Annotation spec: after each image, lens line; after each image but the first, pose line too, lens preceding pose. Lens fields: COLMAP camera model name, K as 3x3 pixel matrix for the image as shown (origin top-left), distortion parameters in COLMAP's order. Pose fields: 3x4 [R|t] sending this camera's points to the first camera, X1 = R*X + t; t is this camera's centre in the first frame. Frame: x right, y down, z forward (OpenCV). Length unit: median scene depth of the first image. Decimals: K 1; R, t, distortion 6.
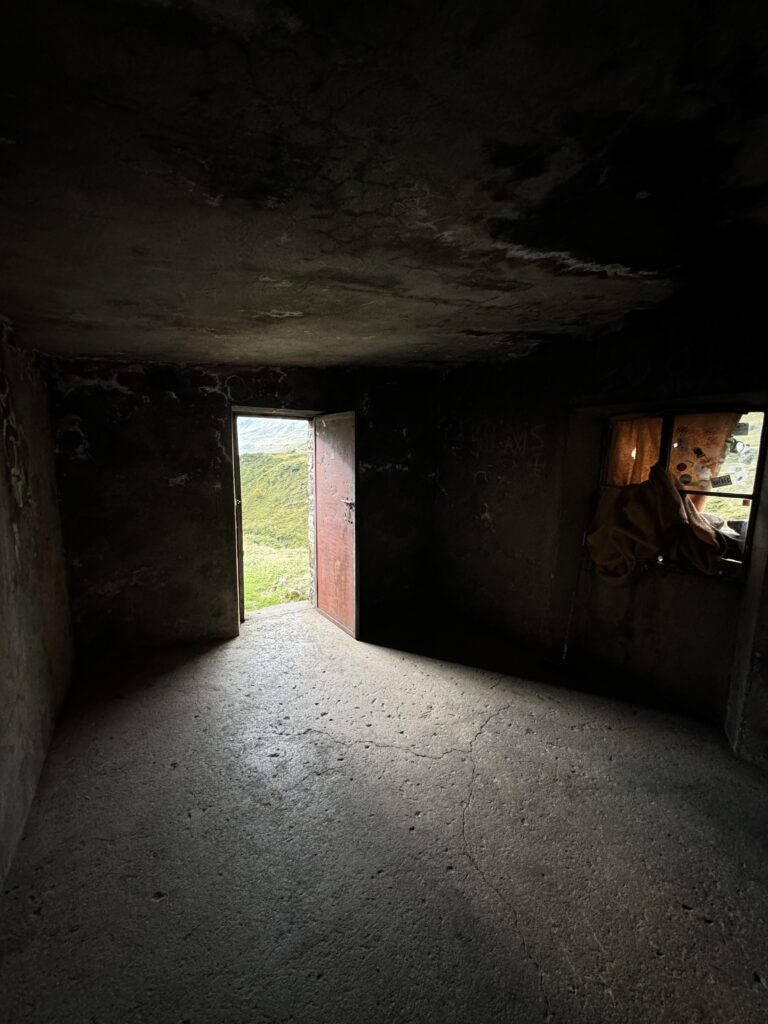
lens RADIAL K [[407.5, 0, 382.0], [0, 407.5, 511.5], [0, 0, 1]] dist [0.000316, -0.000054]
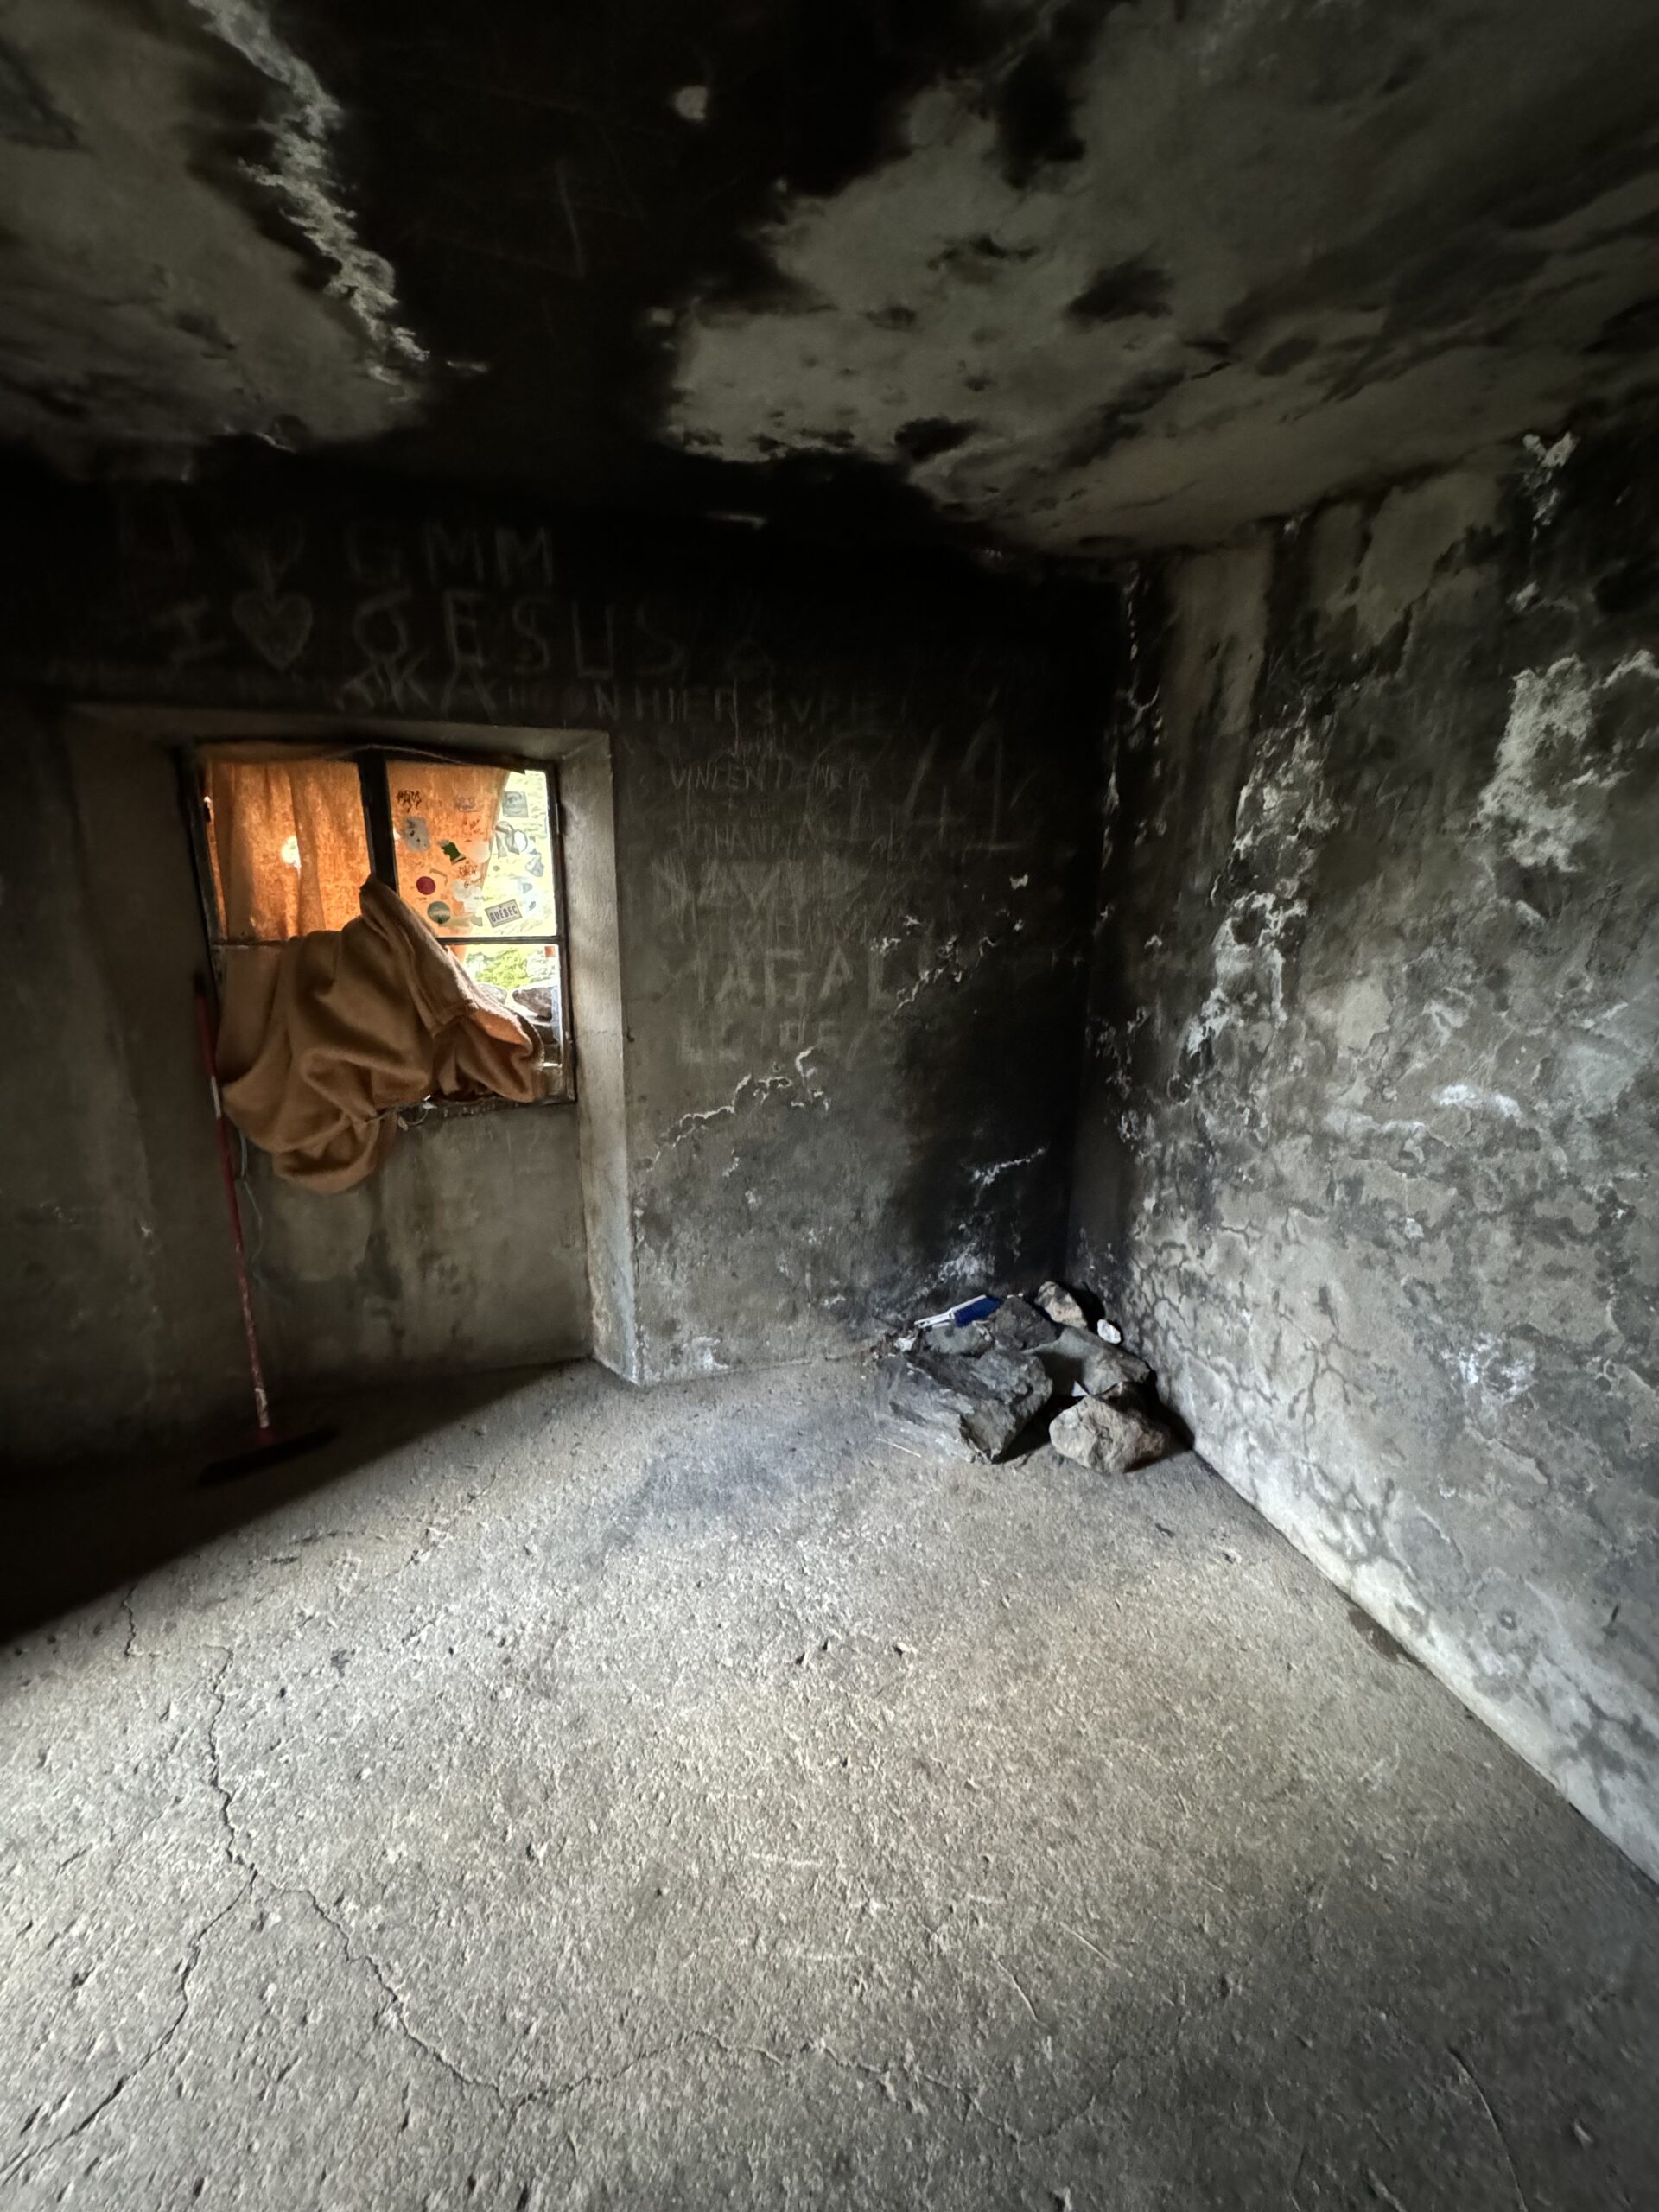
lens RADIAL K [[880.2, 0, 826.4], [0, 880.2, 1105.1], [0, 0, 1]] dist [0.000316, -0.000054]
pose [[0.232924, -0.264453, 0.935848, -0.130861], [0.128439, 0.962252, 0.239947, -0.055071], [-0.963976, 0.064310, 0.258098, 0.362494]]
